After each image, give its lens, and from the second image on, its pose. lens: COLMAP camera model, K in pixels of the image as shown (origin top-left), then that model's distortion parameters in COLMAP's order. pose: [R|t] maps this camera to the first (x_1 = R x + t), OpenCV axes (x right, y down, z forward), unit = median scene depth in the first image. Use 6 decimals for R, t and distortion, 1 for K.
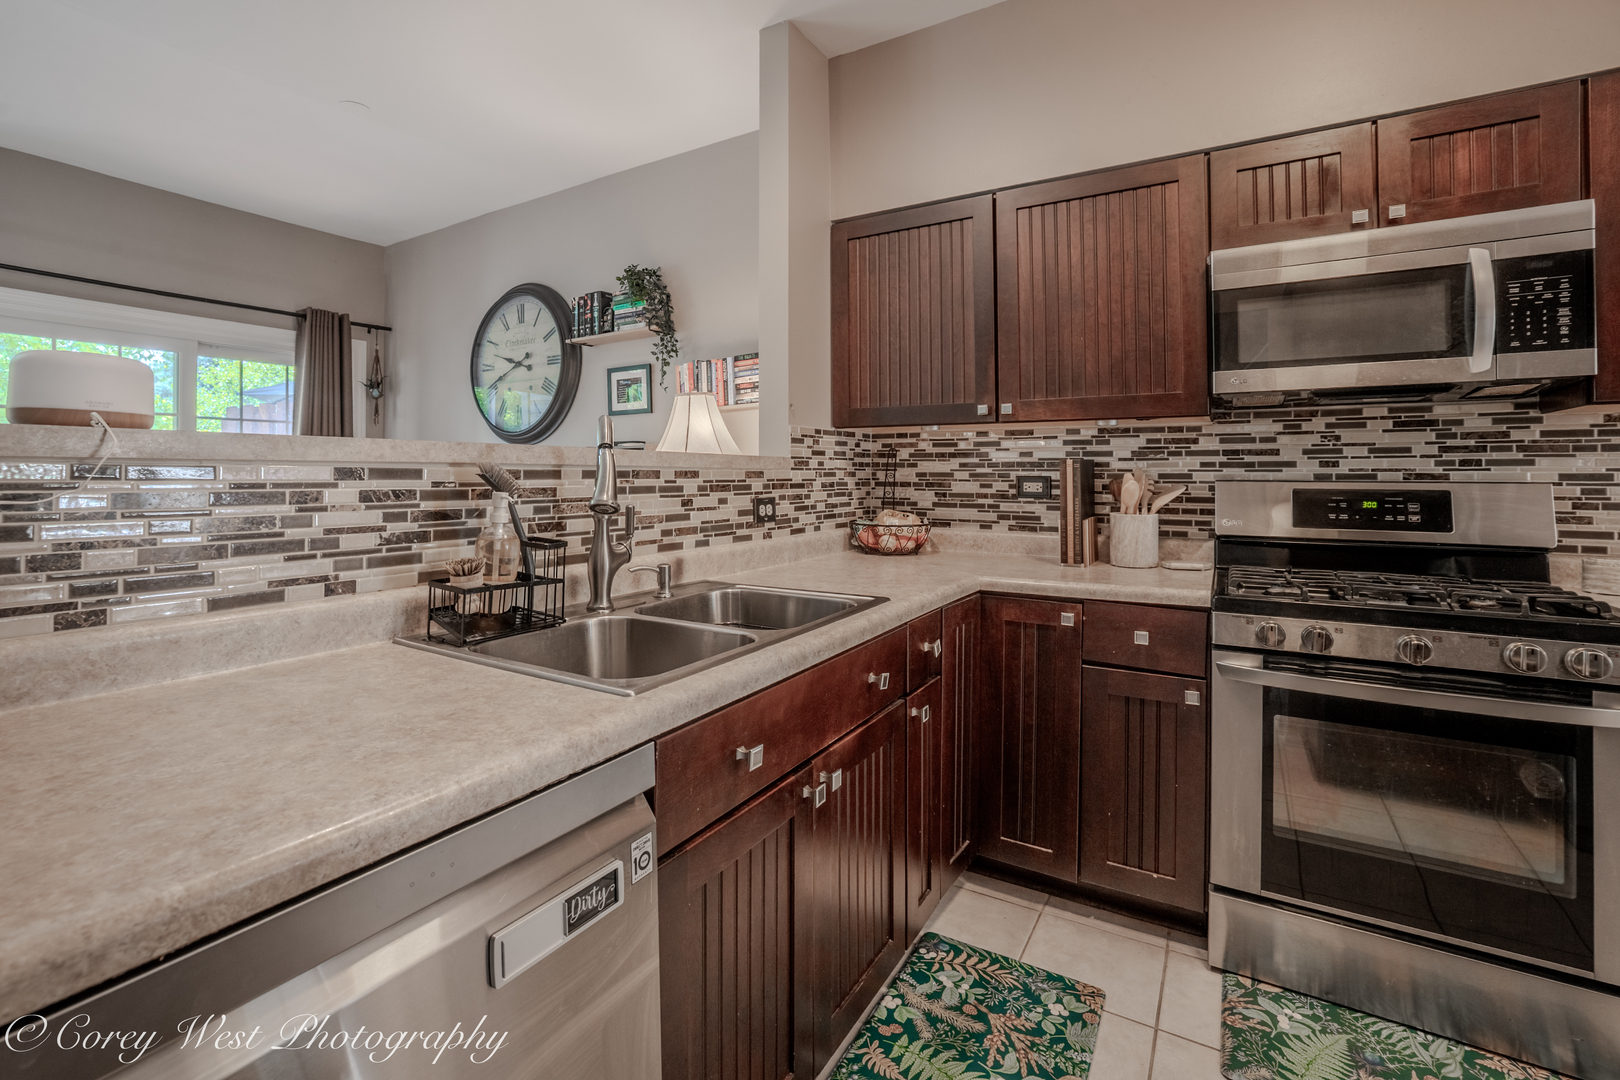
lens RADIAL K [[721.4, 0, 771.1], [0, 721.4, 463.0], [0, 0, 1]] dist [-0.039634, 0.009205]
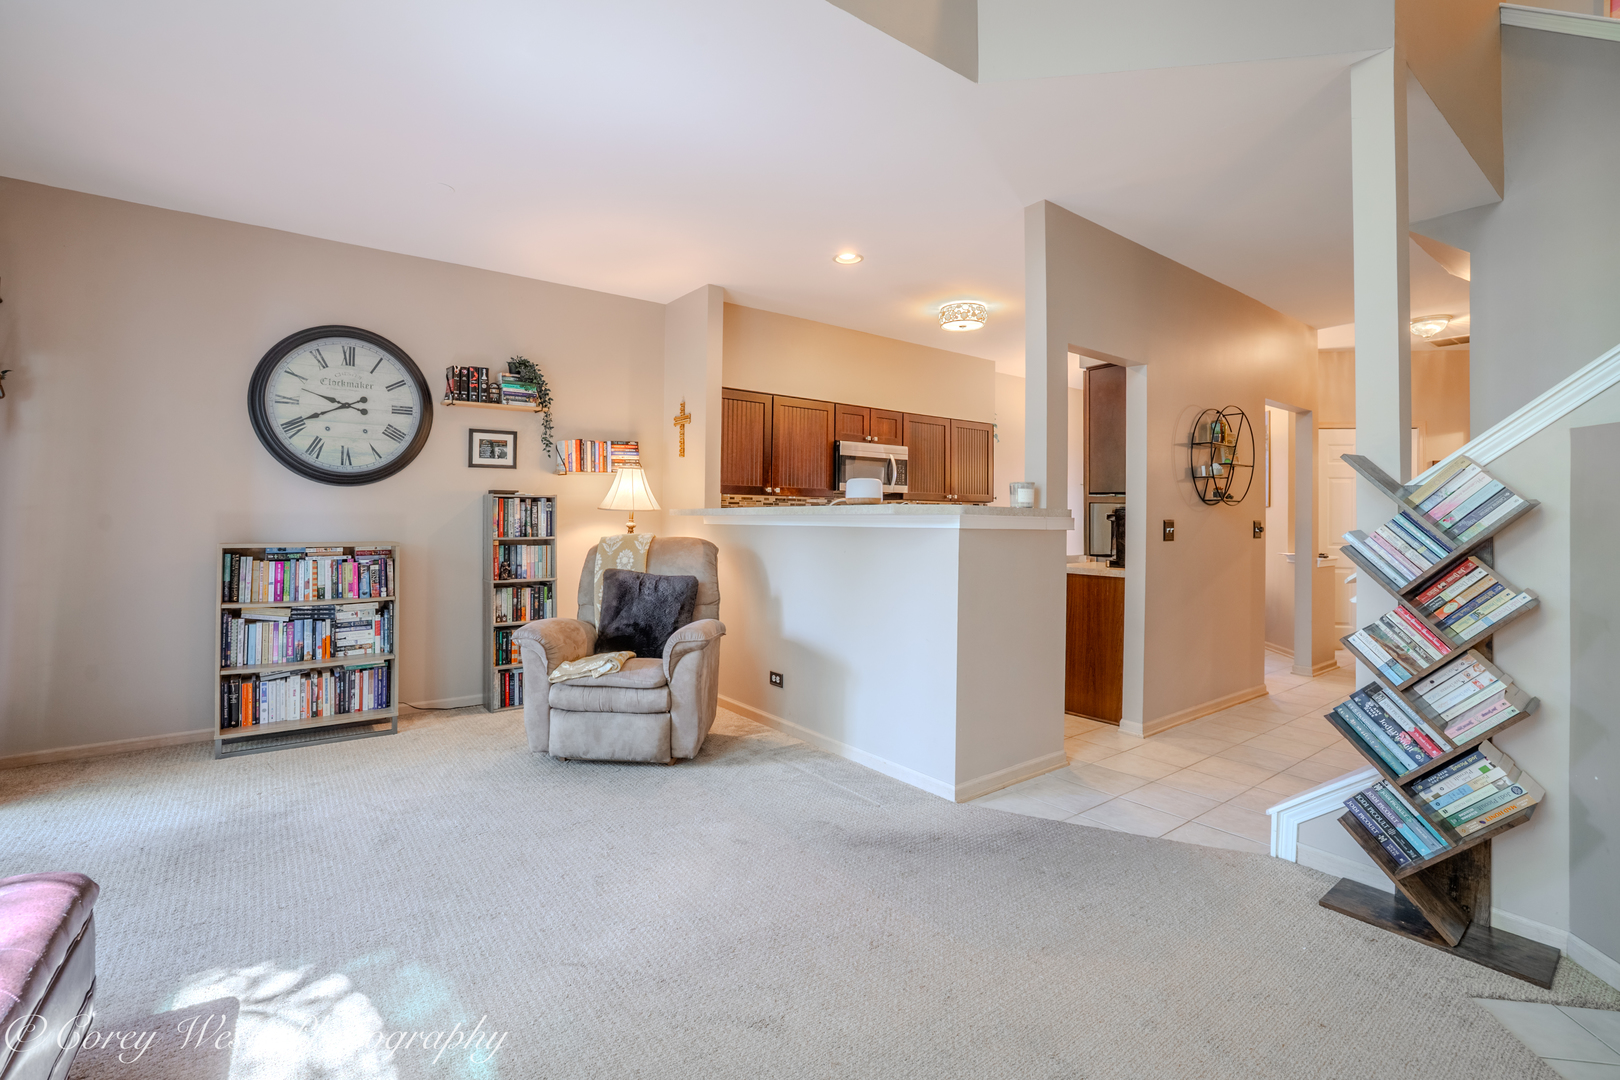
lens RADIAL K [[724.2, 0, 795.3], [0, 724.2, 514.6], [0, 0, 1]] dist [-0.046716, 0.016226]
pose [[0.364165, 0.001650, 0.931333, -1.885212], [-0.026031, 0.999626, 0.008408, -0.018475], [-0.930971, -0.027305, 0.364071, 0.084757]]
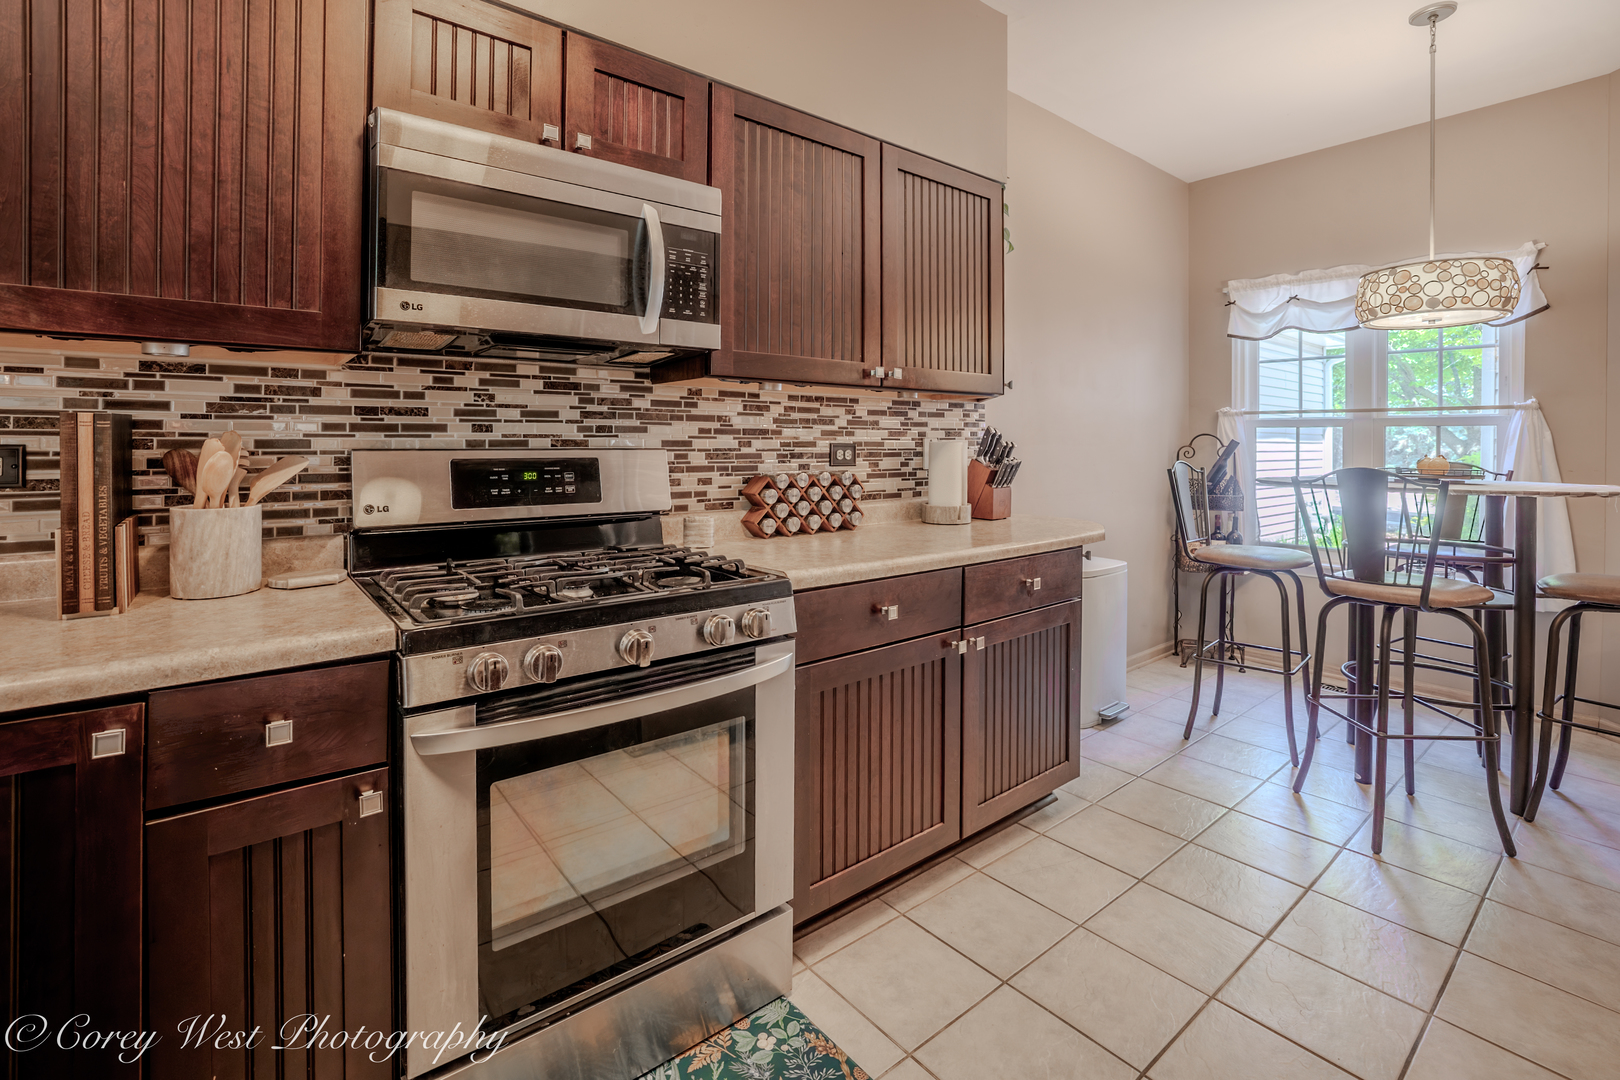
lens RADIAL K [[737.8, 0, 800.1], [0, 737.8, 439.2], [0, 0, 1]] dist [-0.041504, 0.017400]
pose [[0.324548, 0.001213, 0.945869, 0.092753], [-0.015455, 0.999872, 0.004021, 0.004549], [-0.945743, -0.015924, 0.324525, 0.347471]]
